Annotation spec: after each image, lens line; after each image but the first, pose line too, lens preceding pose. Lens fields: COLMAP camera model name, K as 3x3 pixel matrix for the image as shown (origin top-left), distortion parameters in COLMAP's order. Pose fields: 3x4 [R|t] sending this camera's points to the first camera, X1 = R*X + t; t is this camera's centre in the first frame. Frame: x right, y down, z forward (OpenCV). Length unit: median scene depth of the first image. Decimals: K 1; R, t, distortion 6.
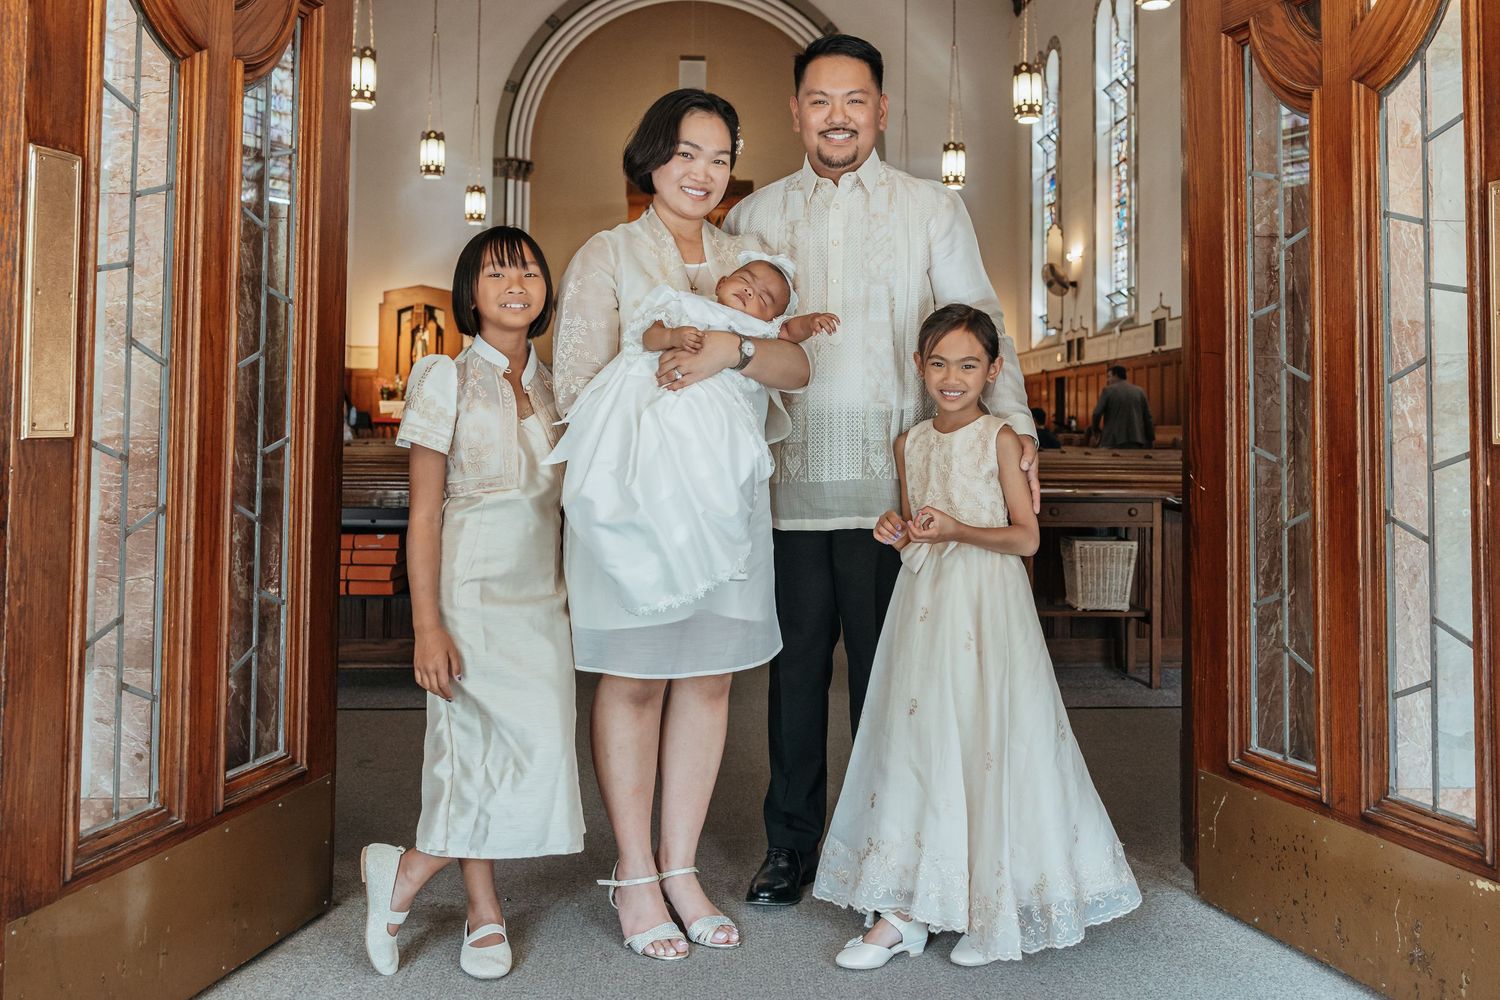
lens RADIAL K [[1554.1, 0, 804.9], [0, 1554.1, 499.8], [0, 0, 1]] dist [-0.021465, -0.017387]
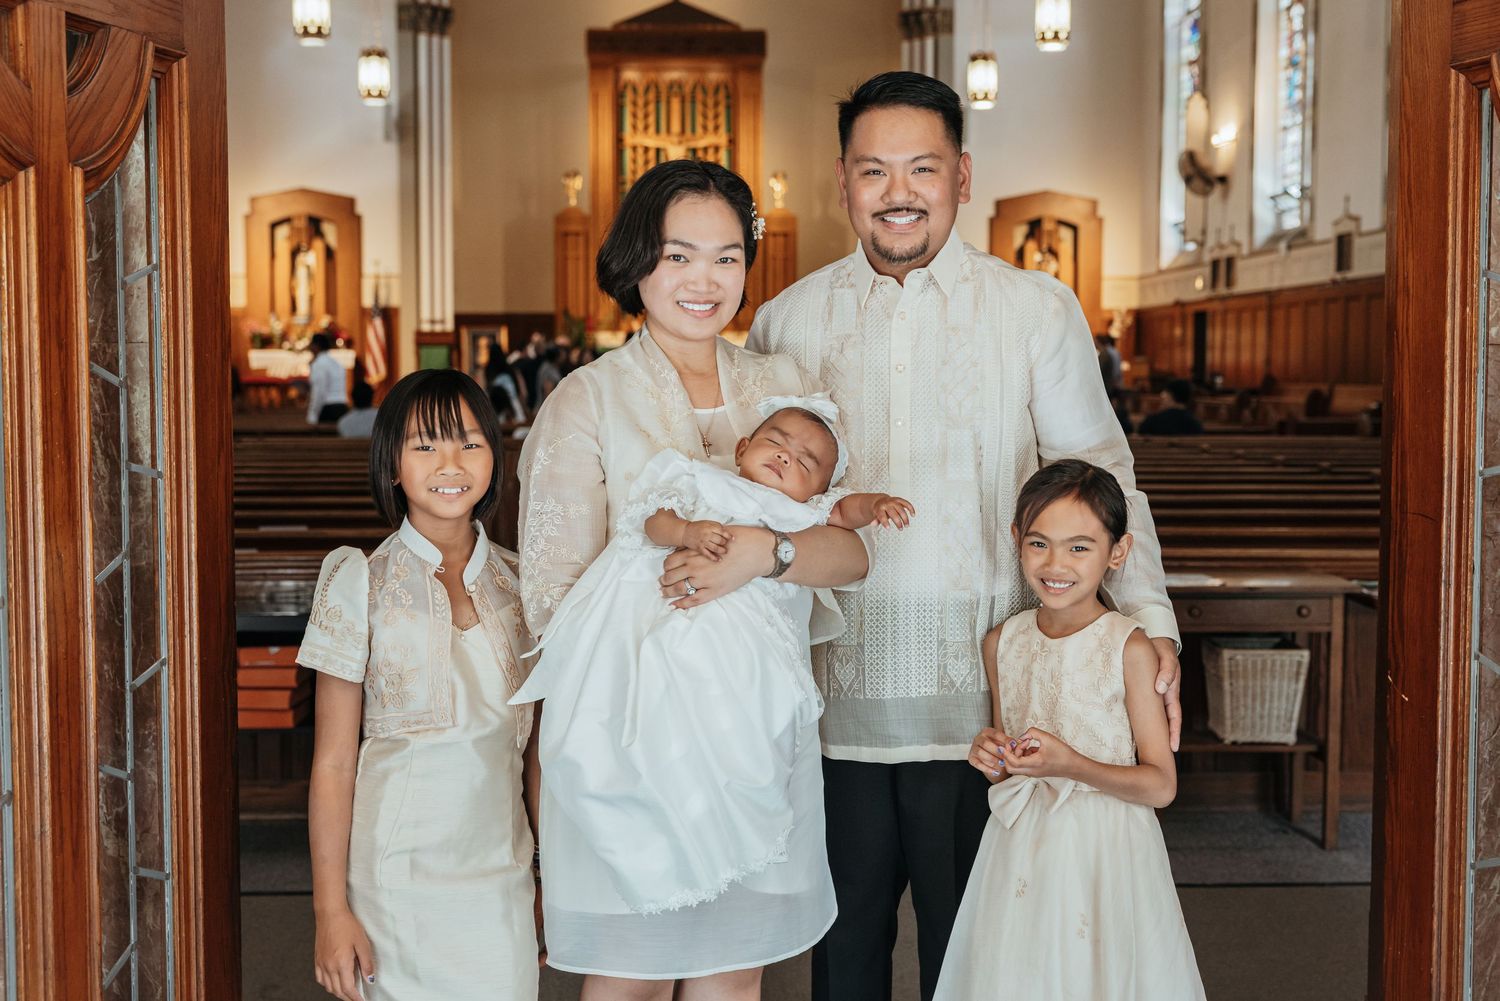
lens RADIAL K [[2192.5, 0, 750.0], [0, 2192.5, 500.5], [0, 0, 1]] dist [0.018719, -0.090776]
pose [[0.999432, -0.005634, -0.033227, -0.017027], [0.009627, 0.992573, 0.121267, -0.230793], [0.032297, -0.121518, 0.992064, -0.023550]]
